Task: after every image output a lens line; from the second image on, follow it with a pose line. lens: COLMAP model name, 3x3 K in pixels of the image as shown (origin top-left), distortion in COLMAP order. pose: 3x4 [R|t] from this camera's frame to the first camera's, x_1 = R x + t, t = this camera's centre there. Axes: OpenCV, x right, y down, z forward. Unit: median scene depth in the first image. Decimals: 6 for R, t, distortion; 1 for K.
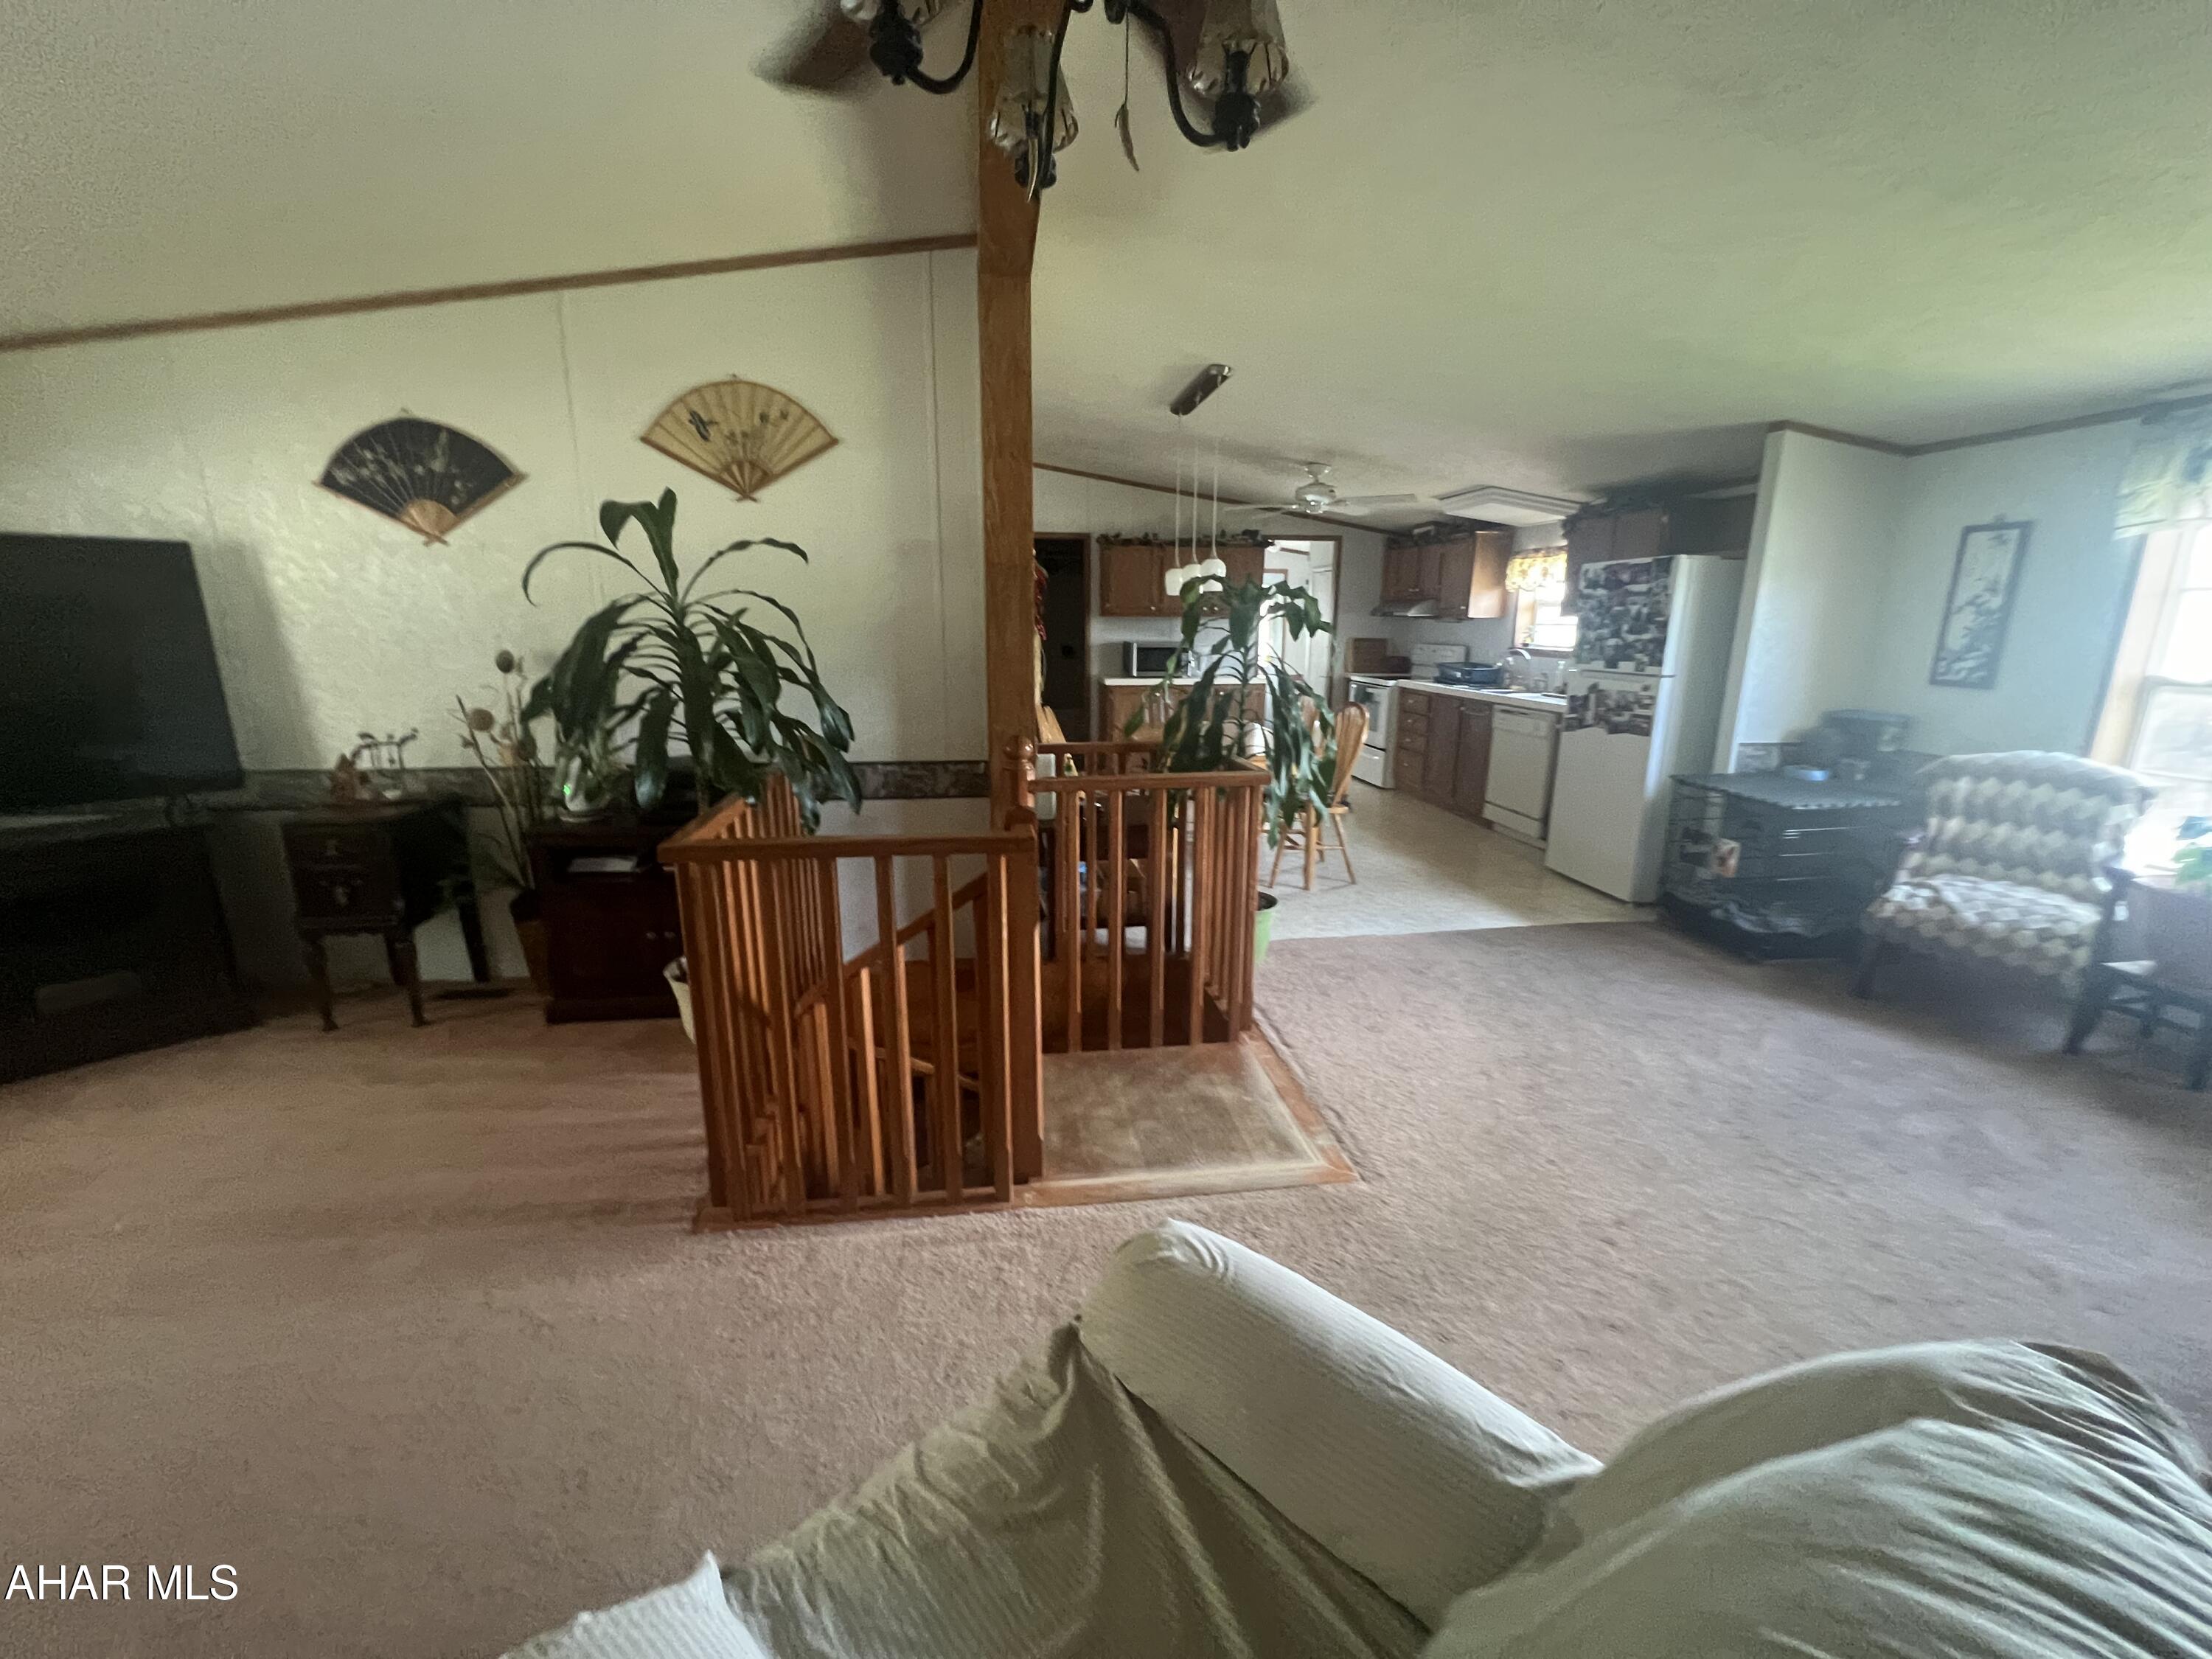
lens RADIAL K [[891.5, 0, 1102.7], [0, 891.5, 831.0], [0, 0, 1]] dist [-0.002065, 0.000920]
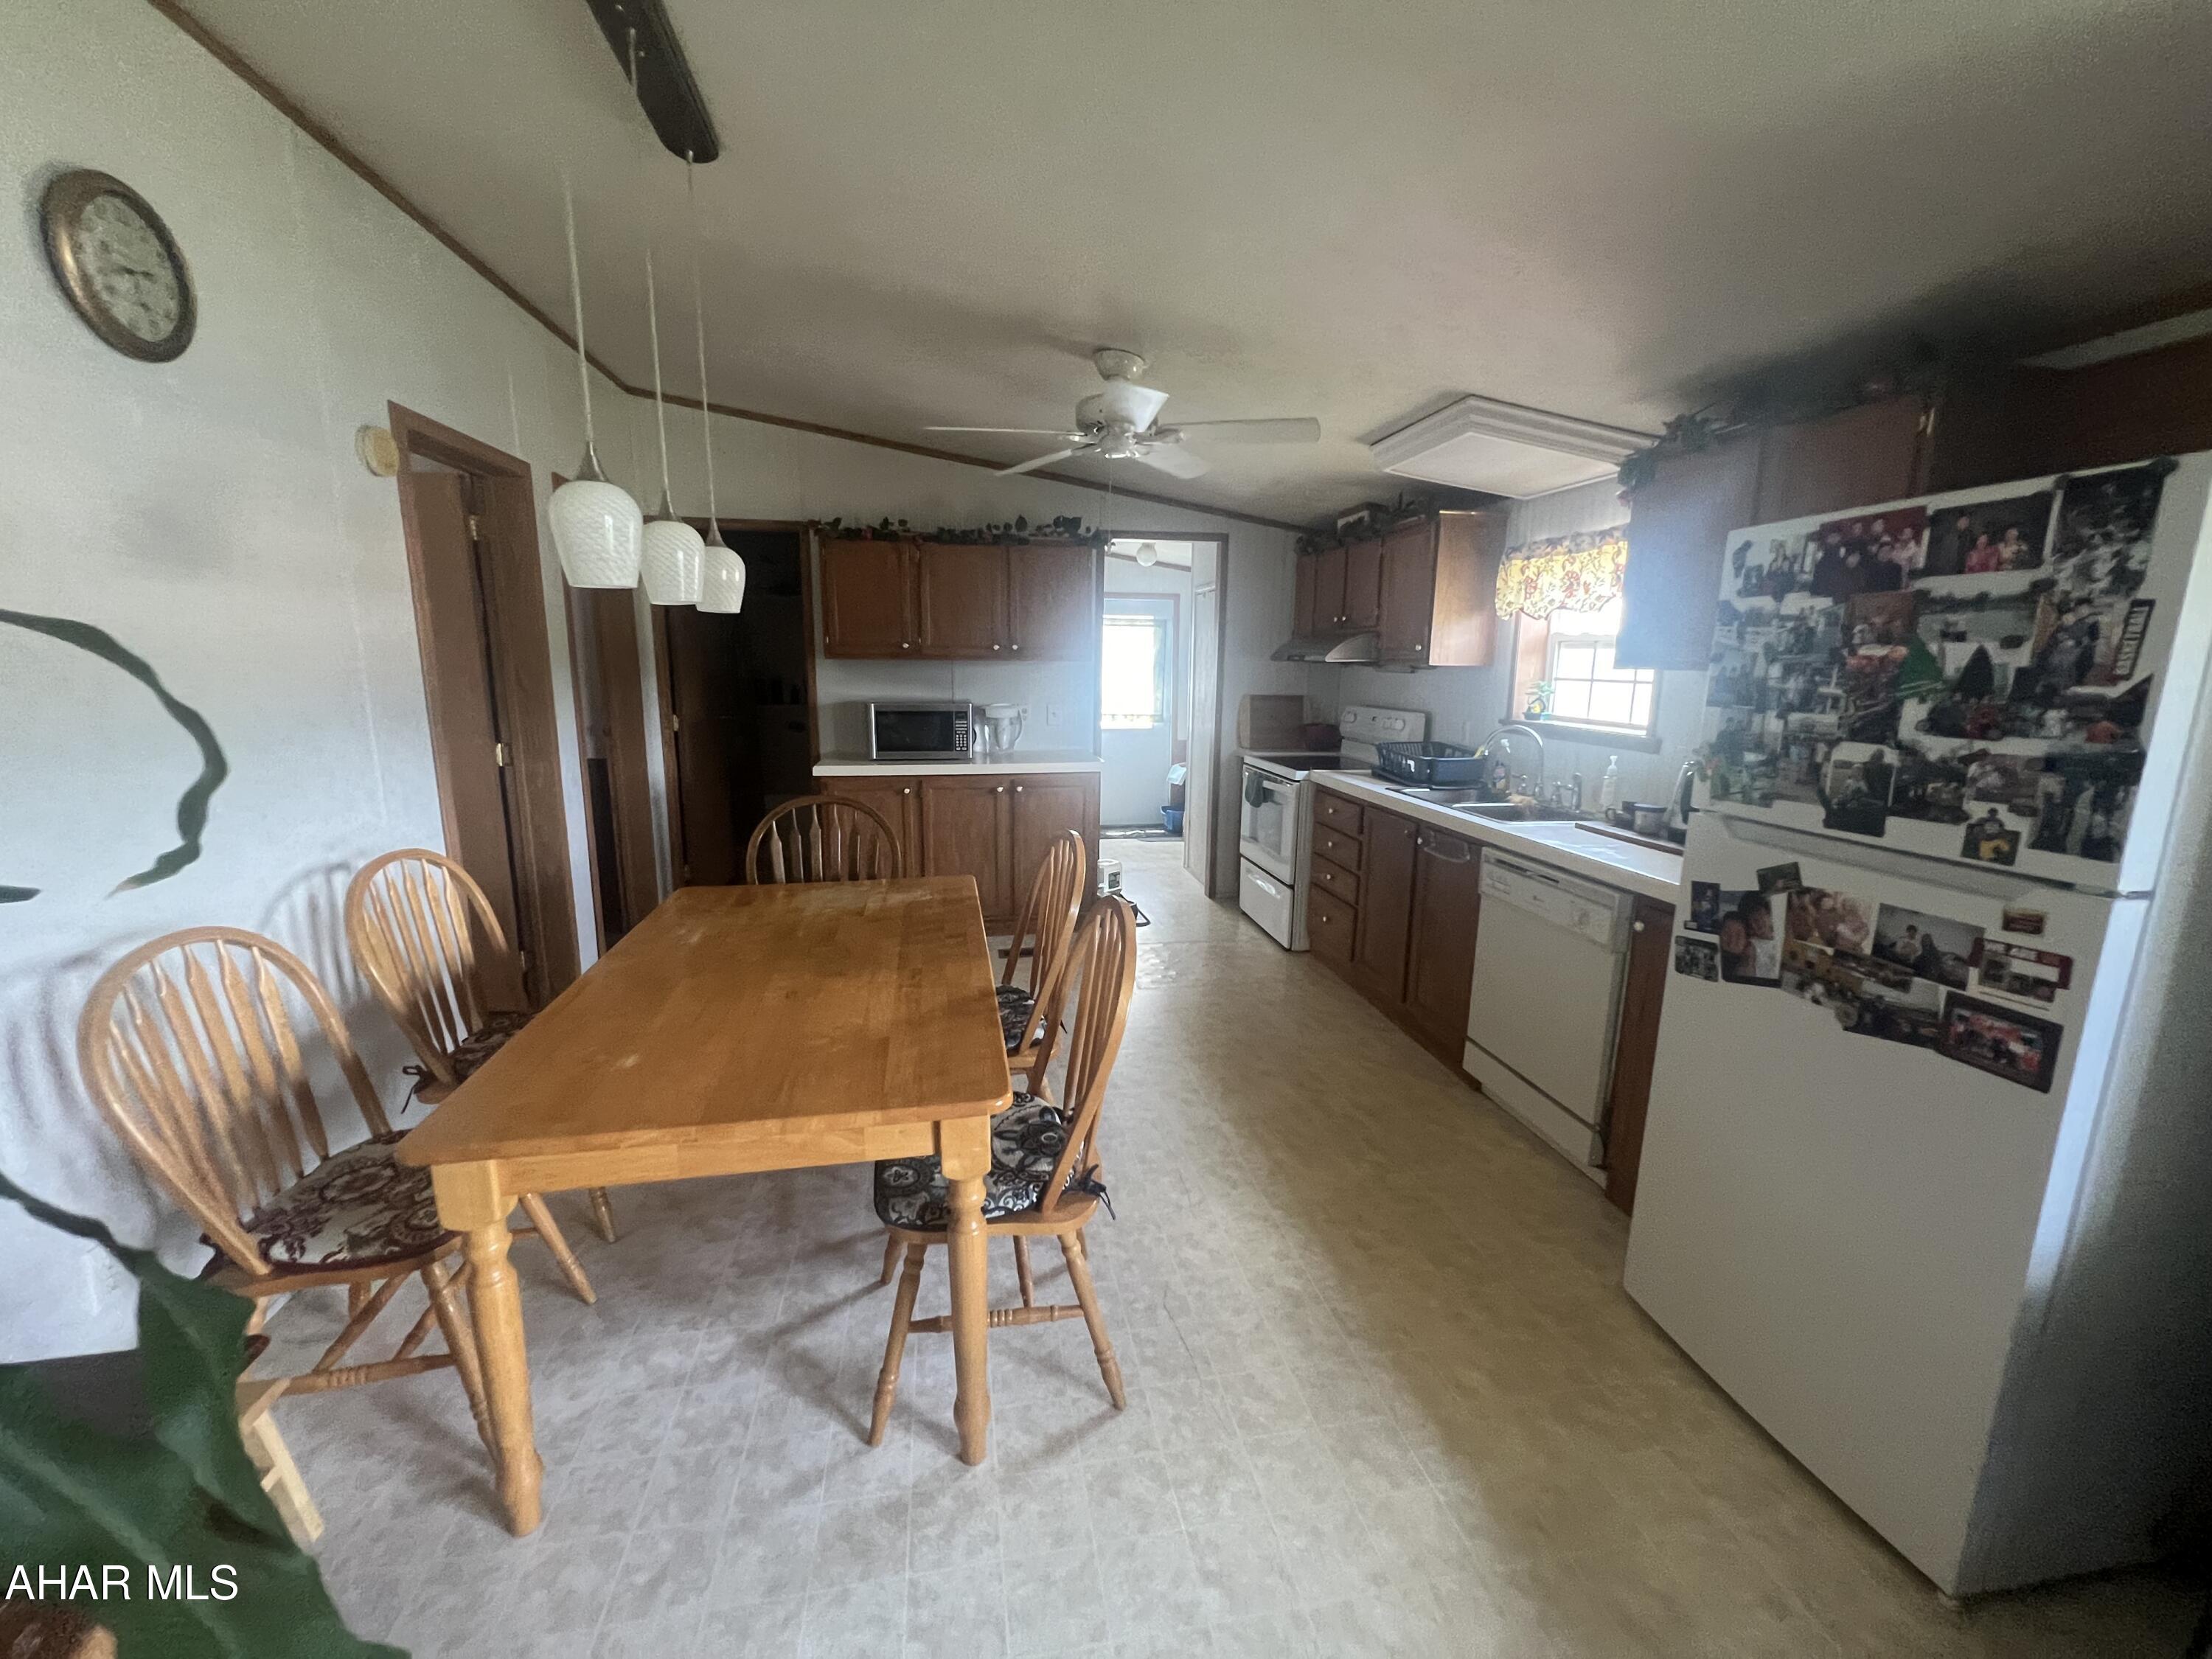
lens RADIAL K [[891.5, 0, 1102.7], [0, 891.5, 831.0], [0, 0, 1]] dist [-0.002065, 0.000920]
pose [[0.999454, 0.000005, 0.033028, 0.212134], [0.001380, 0.999121, -0.041891, -0.127375], [-0.032999, 0.041913, 0.998576, 0.511012]]
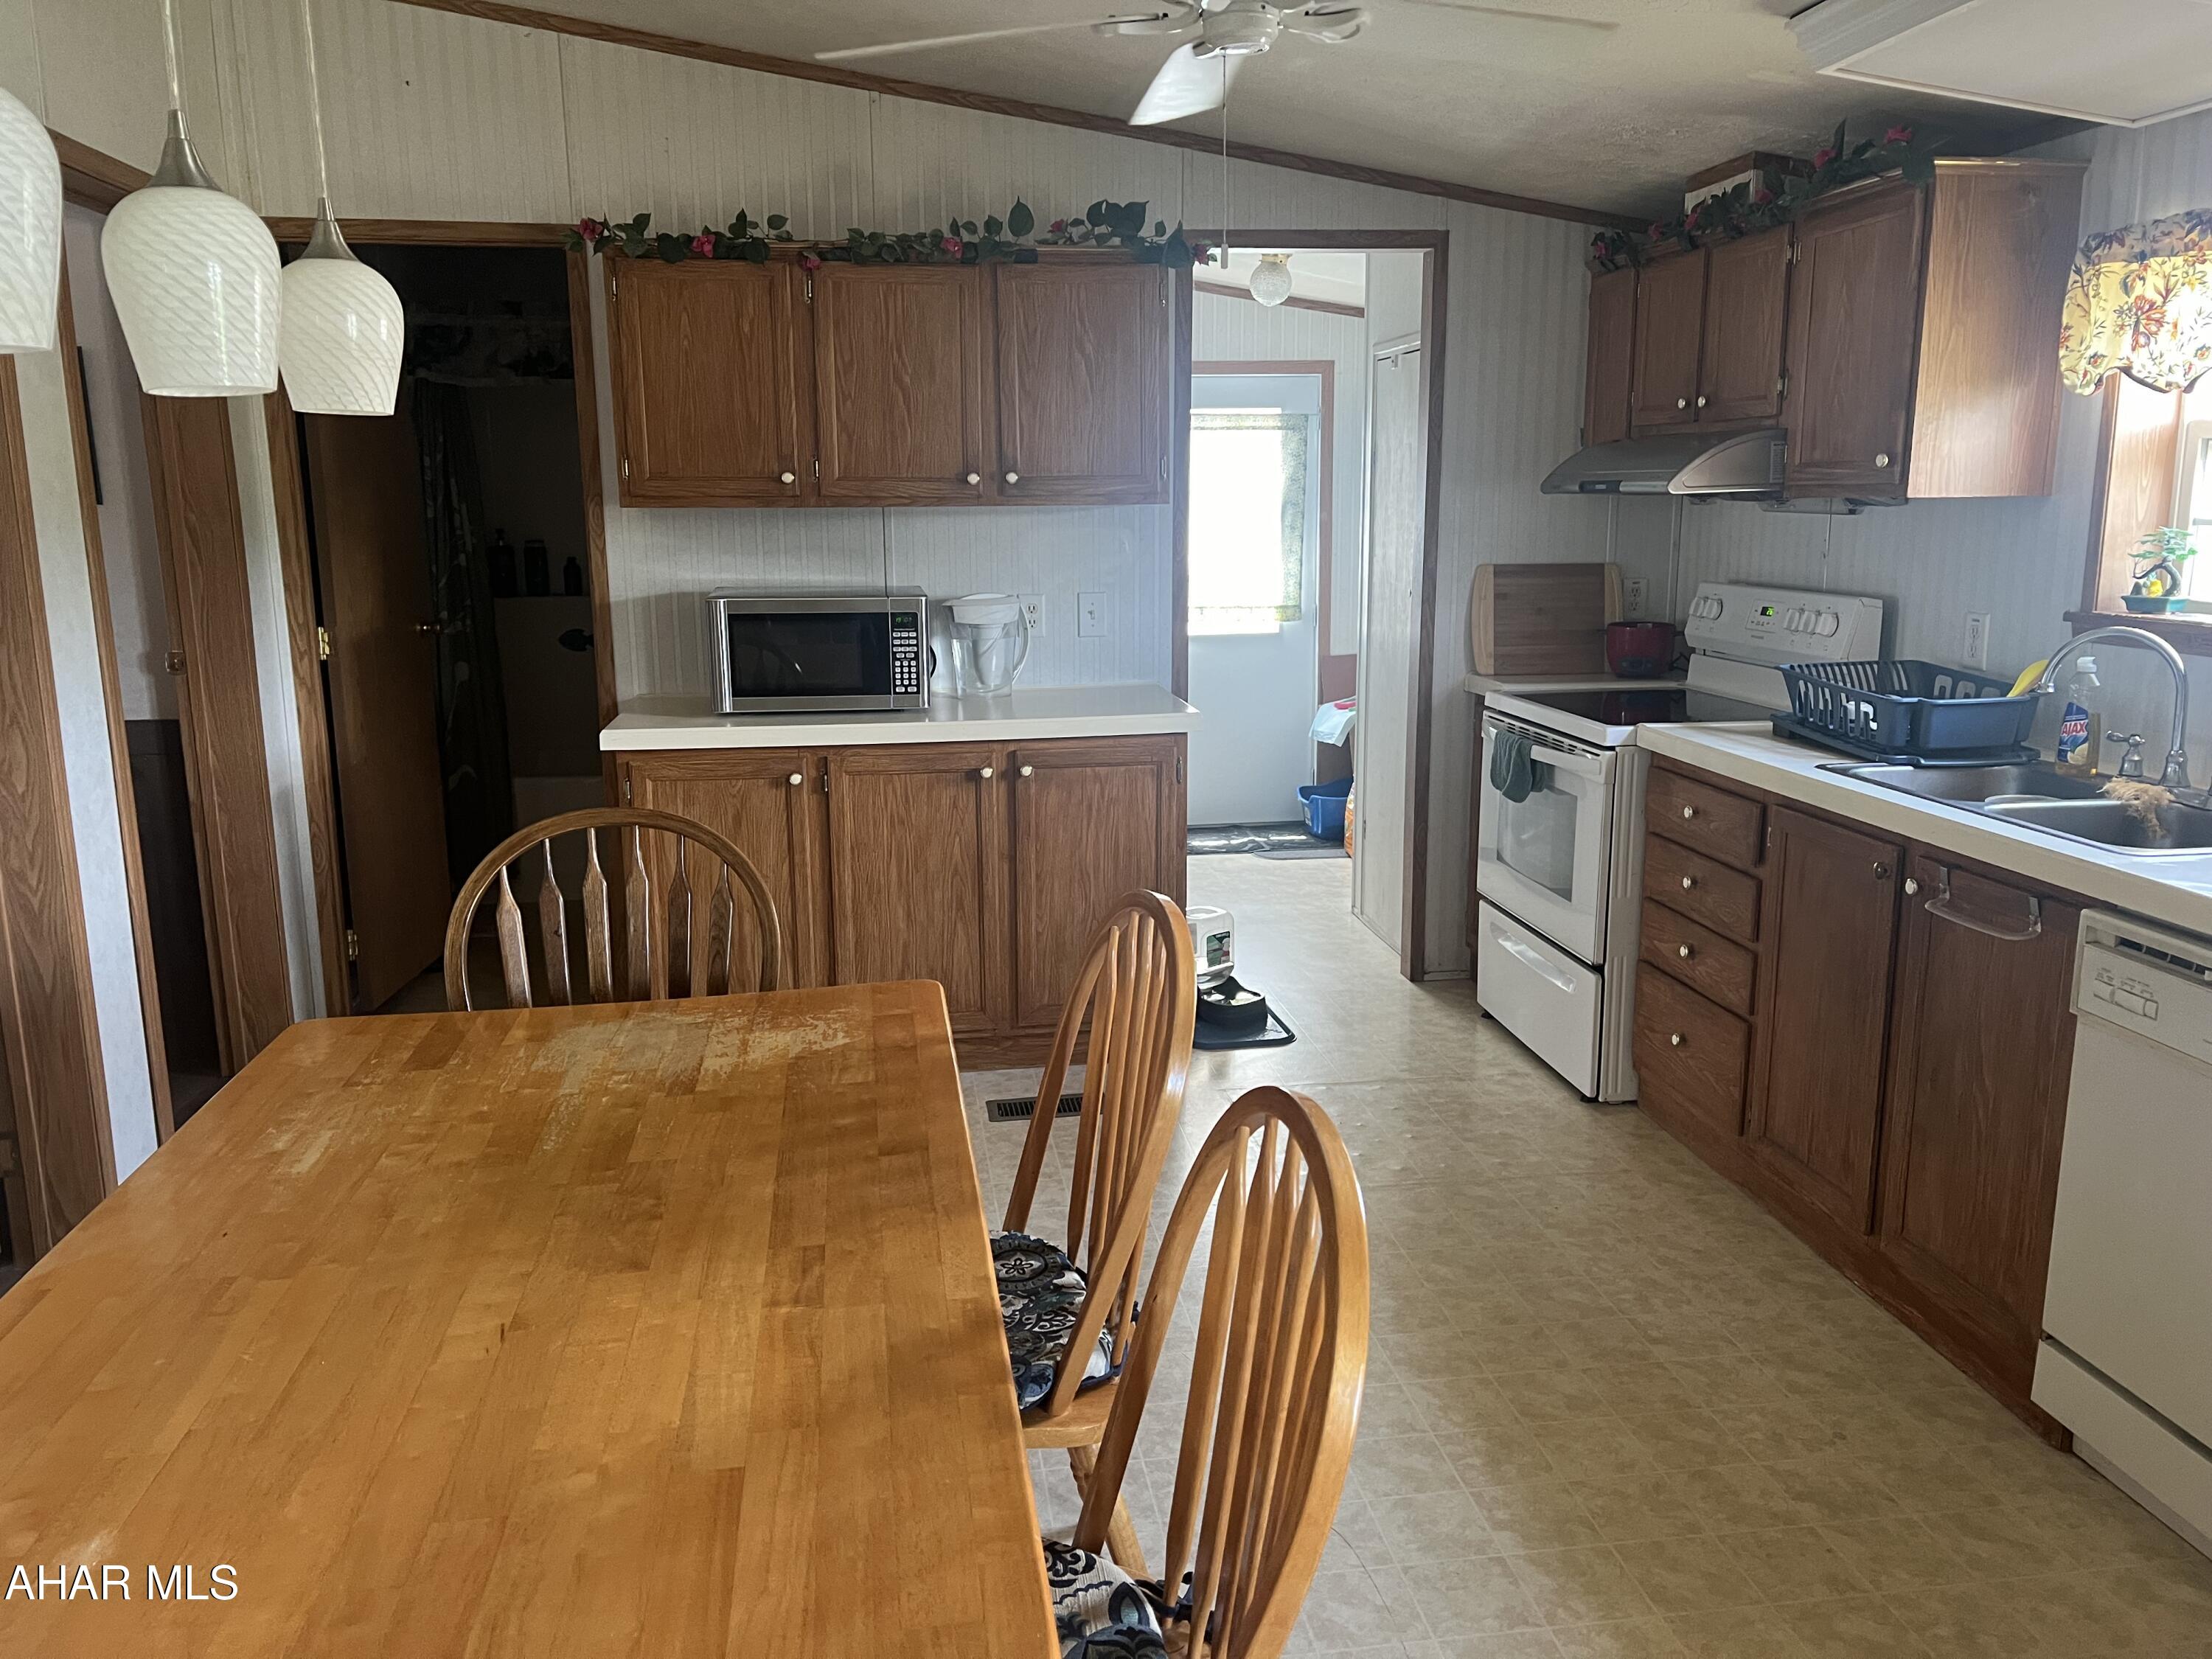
lens RADIAL K [[1666.3, 0, 1117.7], [0, 1666.3, 833.4], [0, 0, 1]] dist [0.029374, -0.010406]
pose [[0.999909, -0.013205, 0.002688, 0.202192], [0.013282, 0.999435, -0.030891, -0.146923], [-0.002278, 0.030924, 0.999519, 0.581111]]
